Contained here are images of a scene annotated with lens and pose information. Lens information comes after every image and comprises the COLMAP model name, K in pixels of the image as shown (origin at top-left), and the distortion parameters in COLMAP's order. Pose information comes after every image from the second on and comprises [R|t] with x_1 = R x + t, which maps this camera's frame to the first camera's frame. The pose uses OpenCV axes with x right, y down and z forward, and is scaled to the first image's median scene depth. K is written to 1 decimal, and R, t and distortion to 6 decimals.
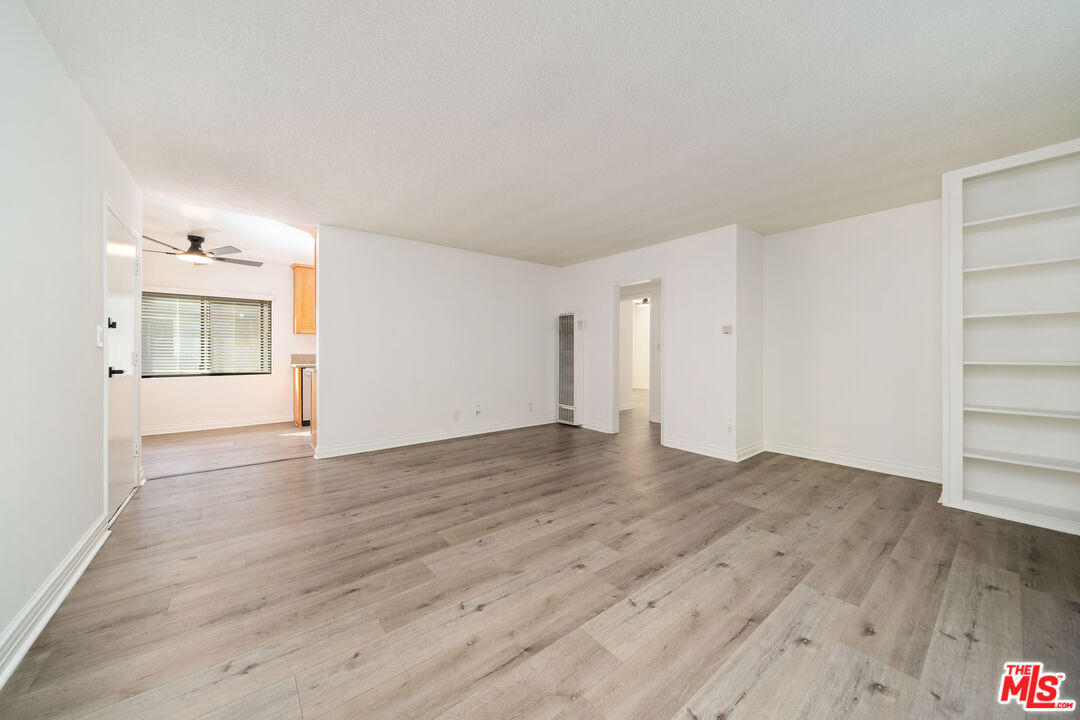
lens RADIAL K [[378.6, 0, 539.8], [0, 378.6, 352.0], [0, 0, 1]] dist [-0.006790, -0.000081]
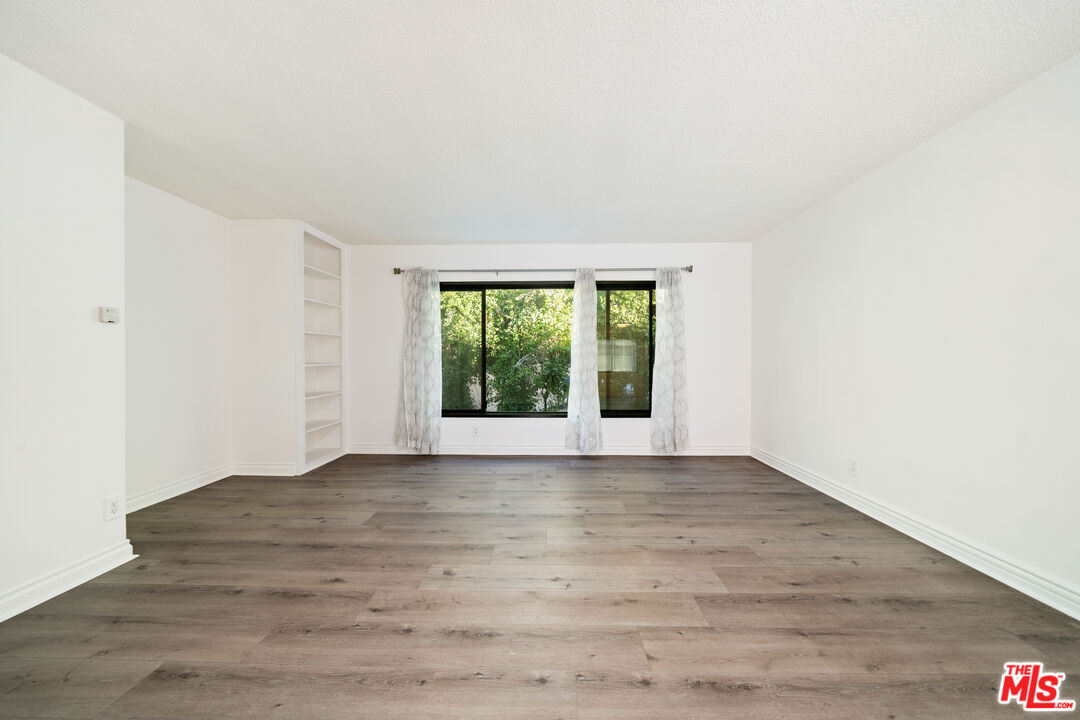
lens RADIAL K [[378.6, 0, 545.2], [0, 378.6, 360.8], [0, 0, 1]] dist [-0.006790, -0.000081]
pose [[-0.772990, -0.007673, 0.634371, -0.369308], [0.001055, 0.999910, 0.013380, -0.005043], [-0.634417, 0.011012, -0.772913, 1.341583]]
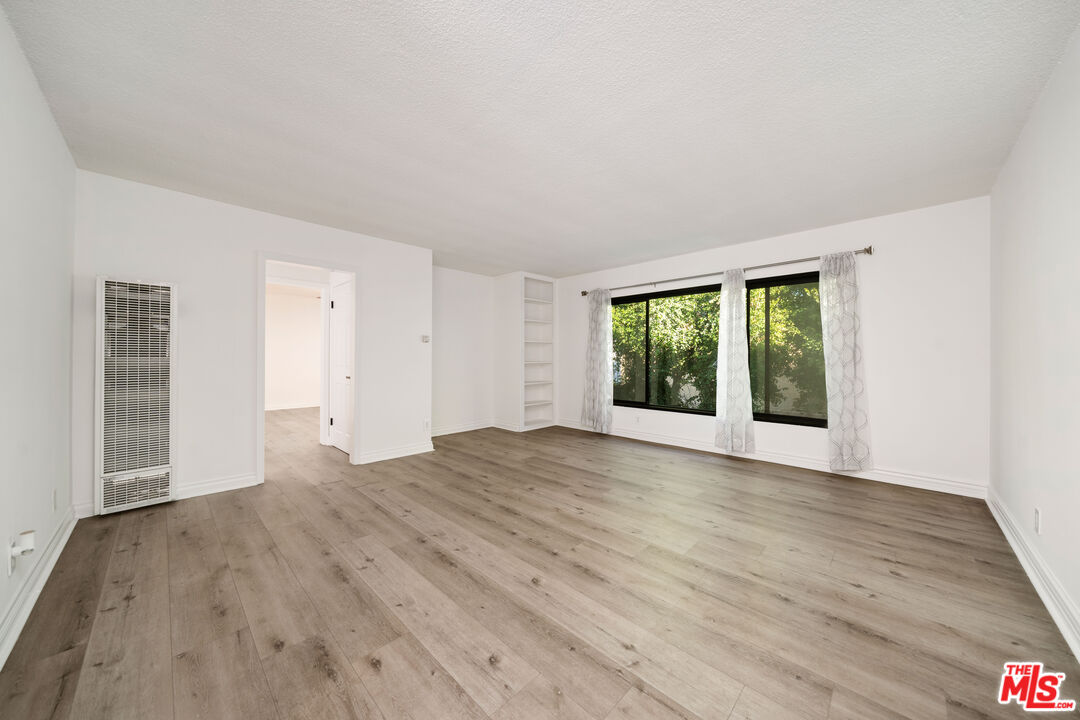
lens RADIAL K [[378.6, 0, 537.6], [0, 378.6, 358.6], [0, 0, 1]] dist [-0.006790, -0.000081]
pose [[-0.117887, -0.006033, 0.993009, -0.904613], [0.001543, 0.999979, 0.006258, -0.007025], [-0.993026, 0.002270, -0.117875, 1.051126]]
